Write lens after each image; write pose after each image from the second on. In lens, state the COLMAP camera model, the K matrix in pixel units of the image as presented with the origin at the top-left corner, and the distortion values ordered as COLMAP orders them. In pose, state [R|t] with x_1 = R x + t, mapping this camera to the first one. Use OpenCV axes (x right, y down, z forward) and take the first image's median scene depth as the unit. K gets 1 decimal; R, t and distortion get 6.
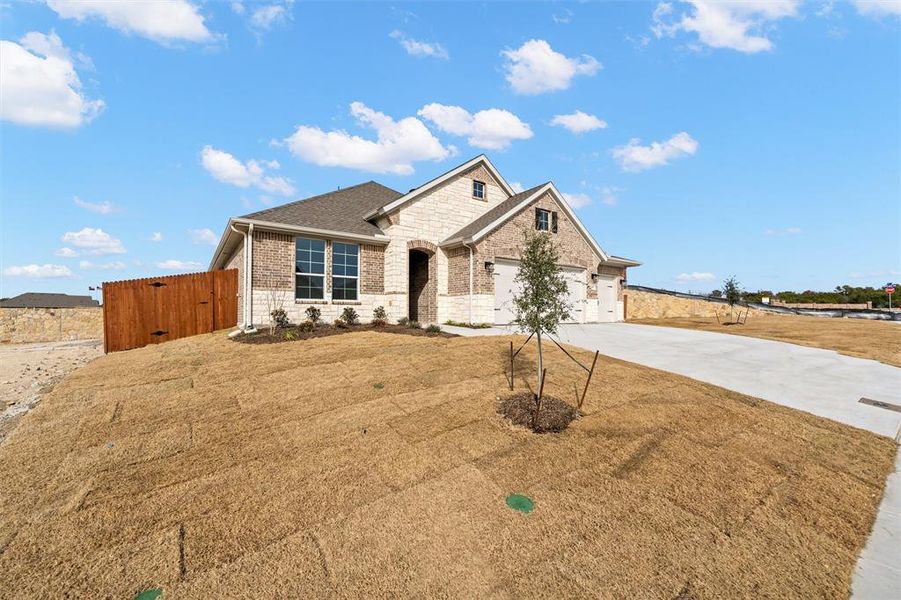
lens RADIAL K [[365.2, 0, 448.3], [0, 365.2, 292.3], [0, 0, 1]] dist [-0.001663, -0.000157]
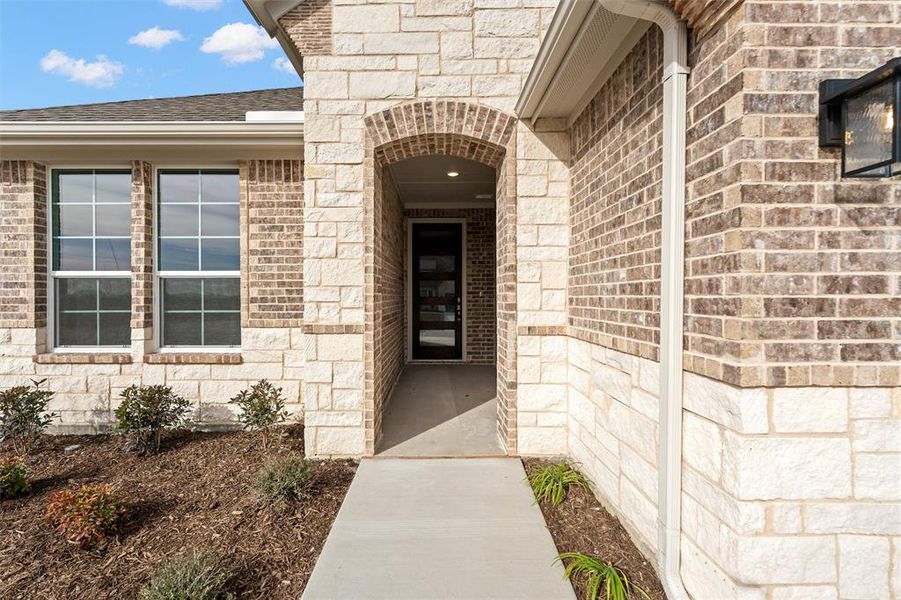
lens RADIAL K [[369.3, 0, 440.1], [0, 369.3, 297.6], [0, 0, 1]] dist [0.000379, 0.000561]
pose [[0.816583, 0.000127, -0.577229, 0.070732], [0.038928, 0.997711, 0.055289, -0.031144], [0.575914, -0.067618, 0.814709, 0.834090]]
